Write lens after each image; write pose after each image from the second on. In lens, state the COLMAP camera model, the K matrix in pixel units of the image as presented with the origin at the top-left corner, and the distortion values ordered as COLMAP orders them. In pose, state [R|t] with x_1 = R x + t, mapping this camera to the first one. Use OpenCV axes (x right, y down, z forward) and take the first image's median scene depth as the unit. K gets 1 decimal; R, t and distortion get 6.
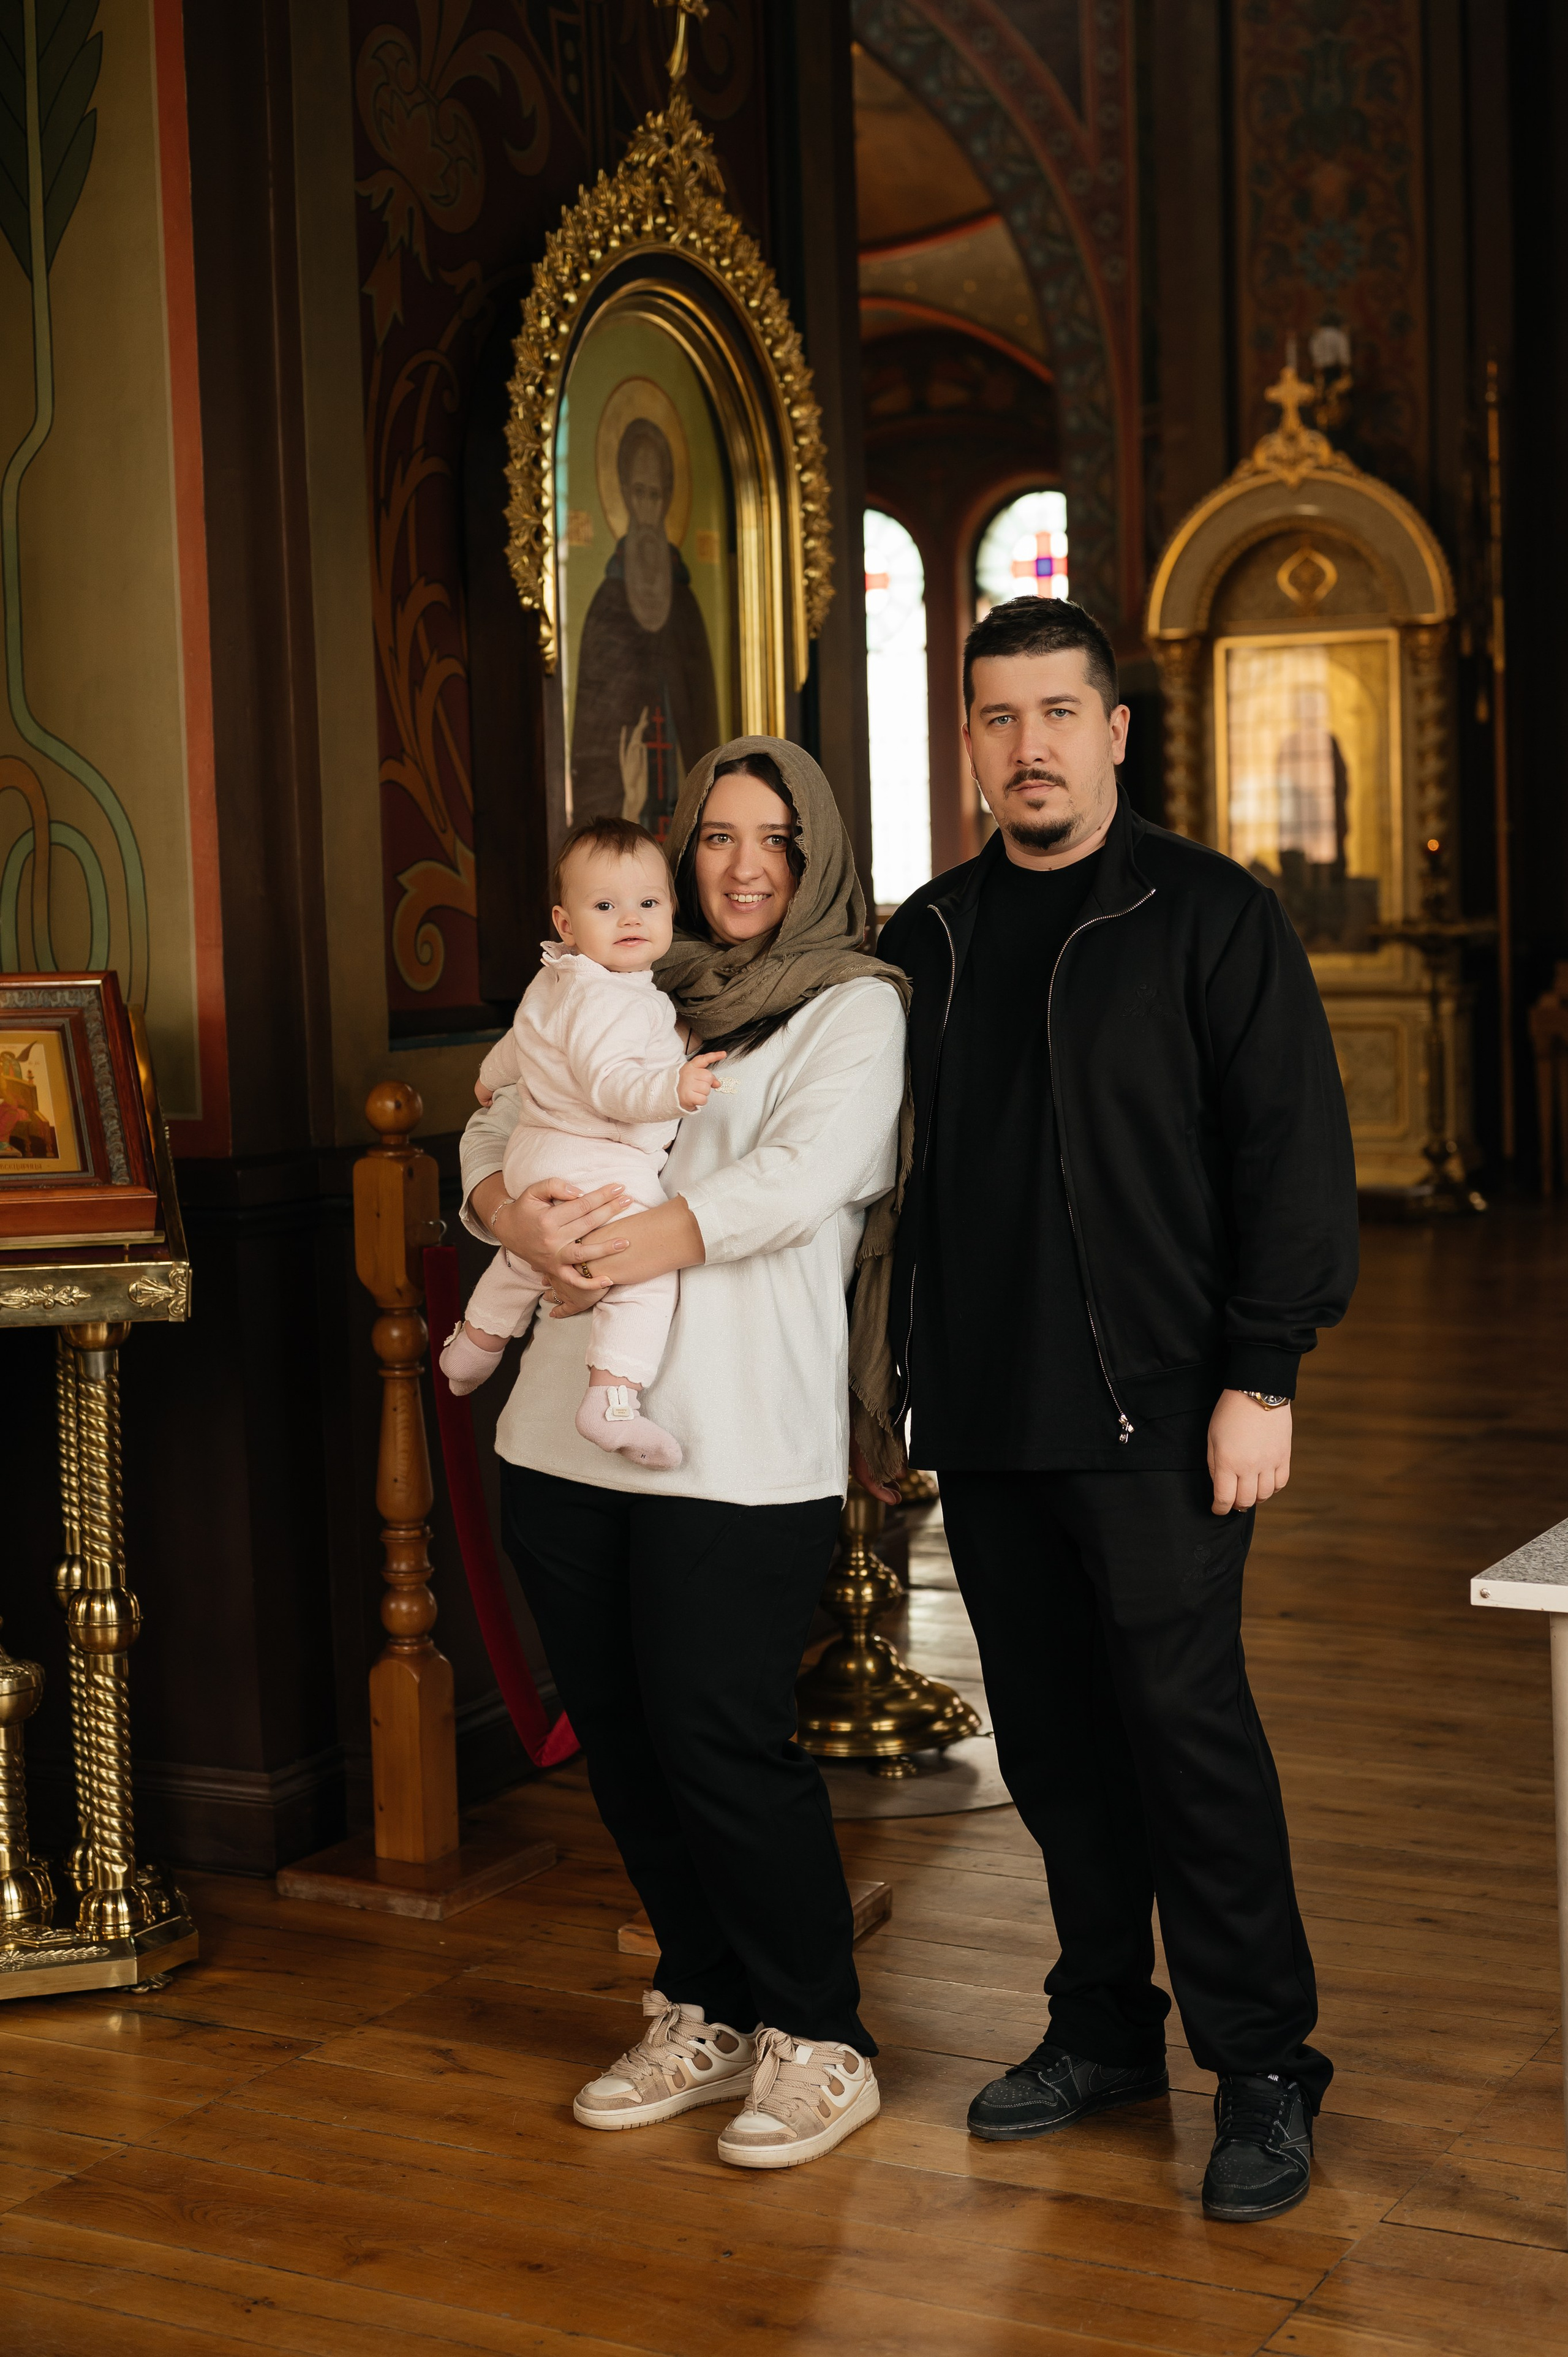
lens RADIAL K [[3343.6, 0, 788.4], [0, 3343.6, 1149.0], [0, 0, 1]] dist [-0.006211, -0.039990]
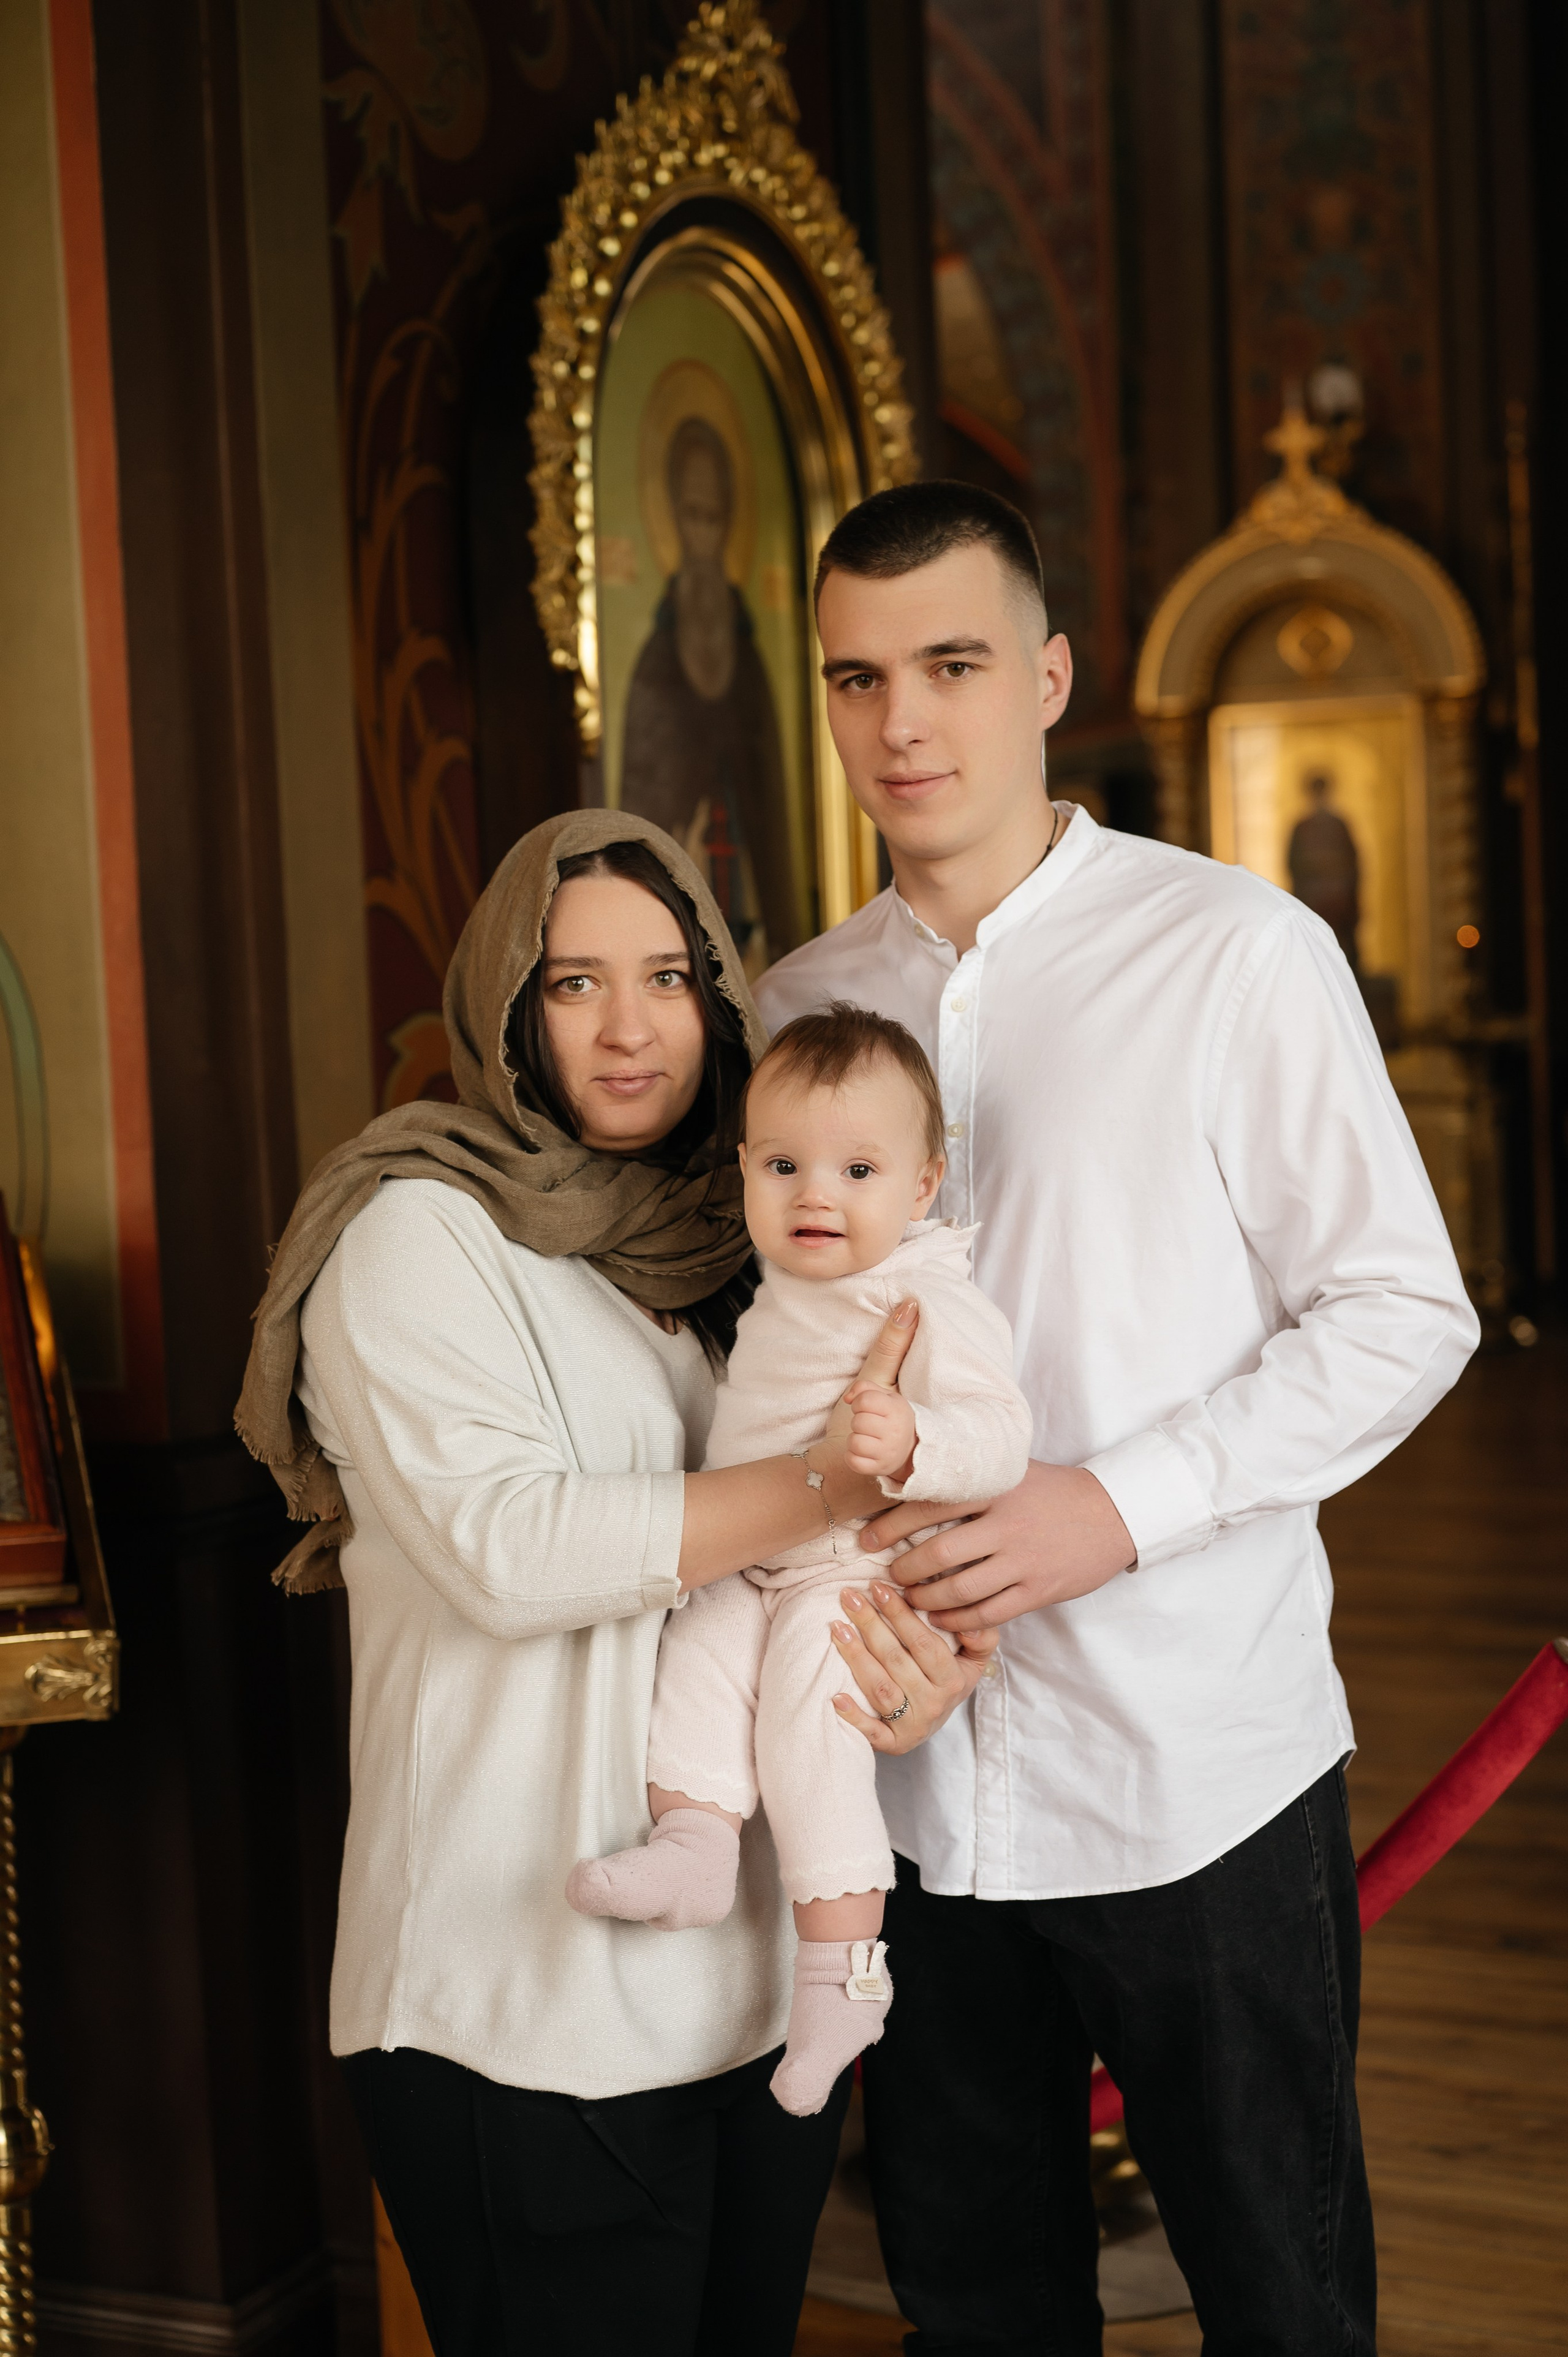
lens RADIAL K [[3335.0, 0, 784.0], [0, 3335.0, 1178.5], [0, 0, 1]] dist [0.006456, -0.046526]
pose [[0.999430, -0.015118, 0.030192, -0.050623], [0.015569, 0.999770, -0.014766, -0.036610], [-0.029961, 0.015227, 0.999435, 0.258621]]
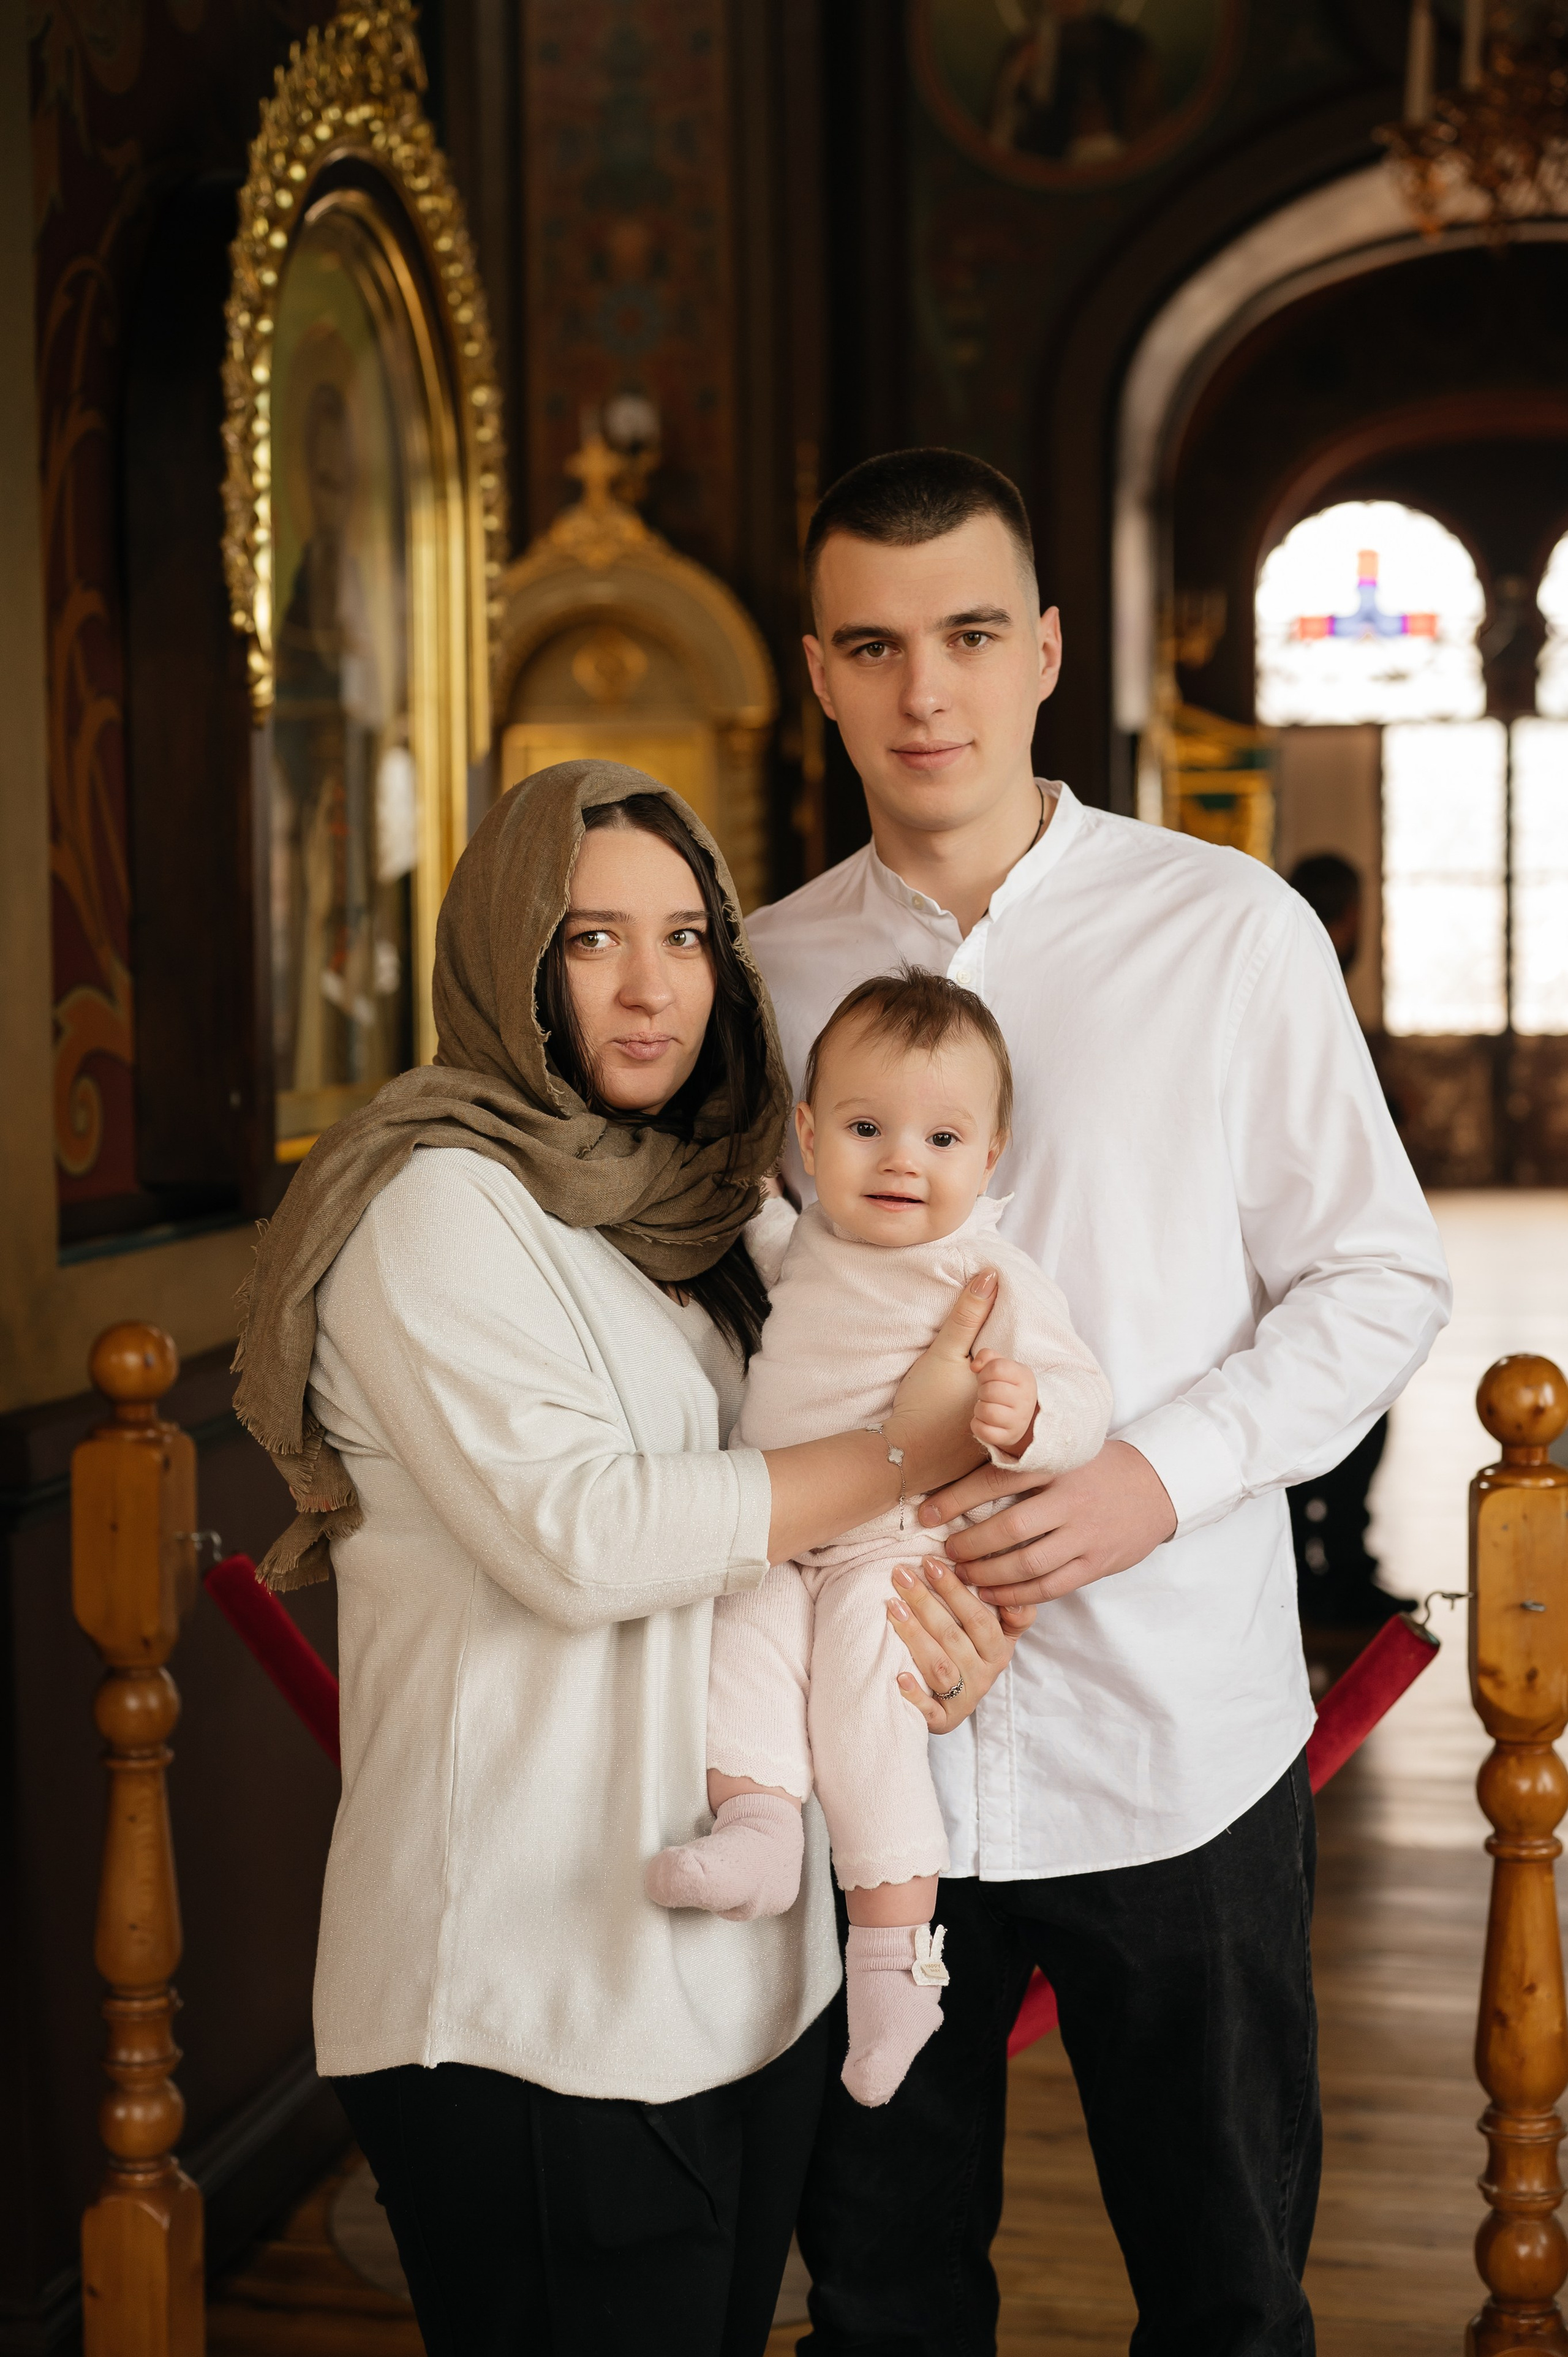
lens RADIAL K [[3343.6, 0, 788.4], [0, 3343.6, 1149.0], [0, 0, 1]] dist [-0.006211, -0.039990]
pose [[0.958161, 0.002314, 0.286220, -0.160508], [0.006151, 0.999570, -0.028673, -0.030688], [-0.286163, 0.029234, 0.957735, 0.286202]]
